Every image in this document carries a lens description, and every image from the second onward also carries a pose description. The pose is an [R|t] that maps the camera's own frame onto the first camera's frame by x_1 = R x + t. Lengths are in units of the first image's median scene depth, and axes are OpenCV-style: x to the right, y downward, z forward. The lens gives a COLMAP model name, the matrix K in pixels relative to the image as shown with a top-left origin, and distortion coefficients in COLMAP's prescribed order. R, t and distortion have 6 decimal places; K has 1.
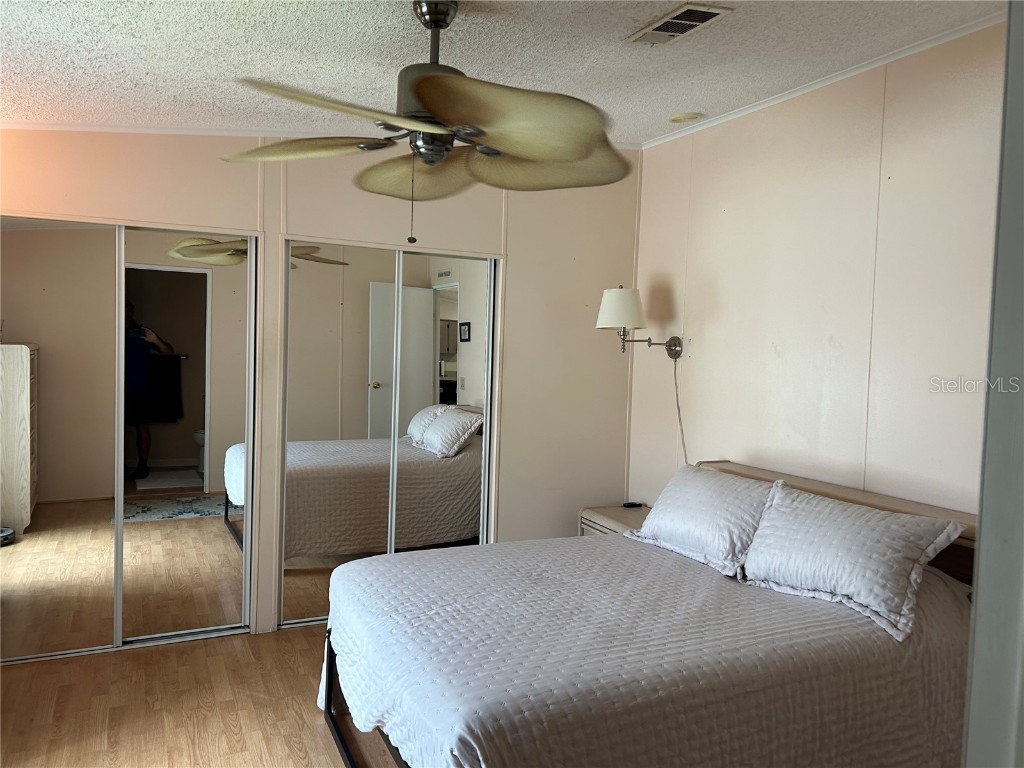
lens RADIAL K [[774.5, 0, 512.0], [0, 774.5, 384.0], [0, 0, 1]] dist [0.076501, -0.077528]
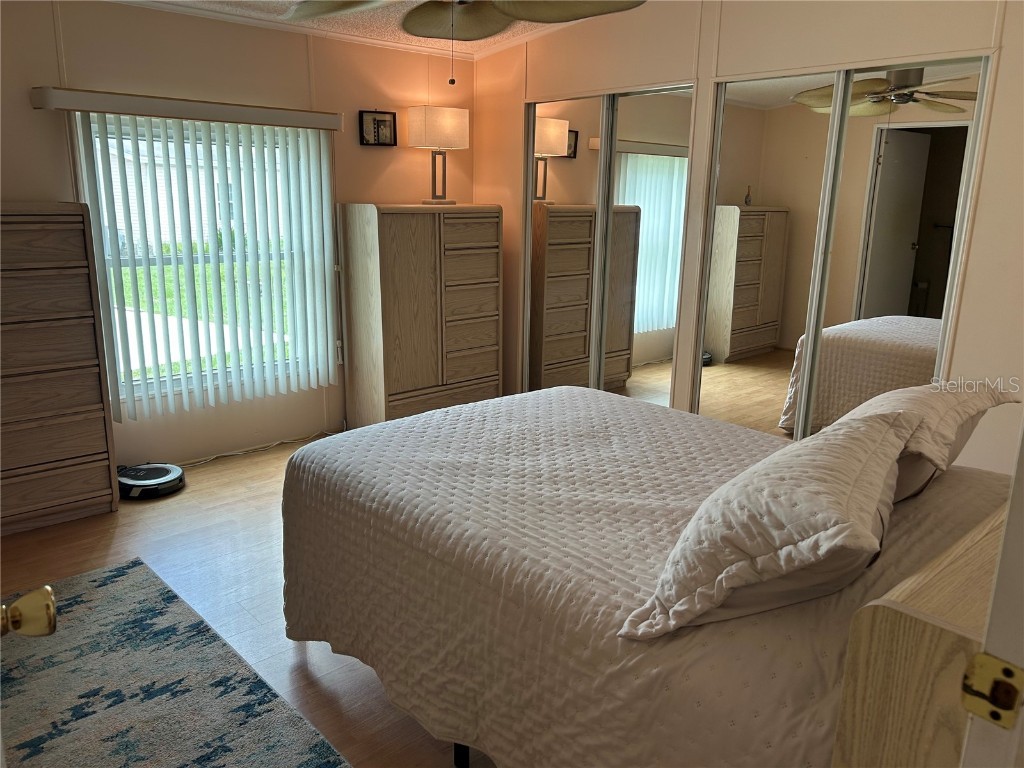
lens RADIAL K [[775.9, 0, 470.5], [0, 775.9, 385.3], [0, 0, 1]] dist [0.001450, -0.003061]
pose [[0.241630, 0.207571, -0.947908, 0.927995], [-0.054029, 0.978216, 0.200435, 0.017284], [0.968863, 0.002783, 0.247581, 0.681656]]
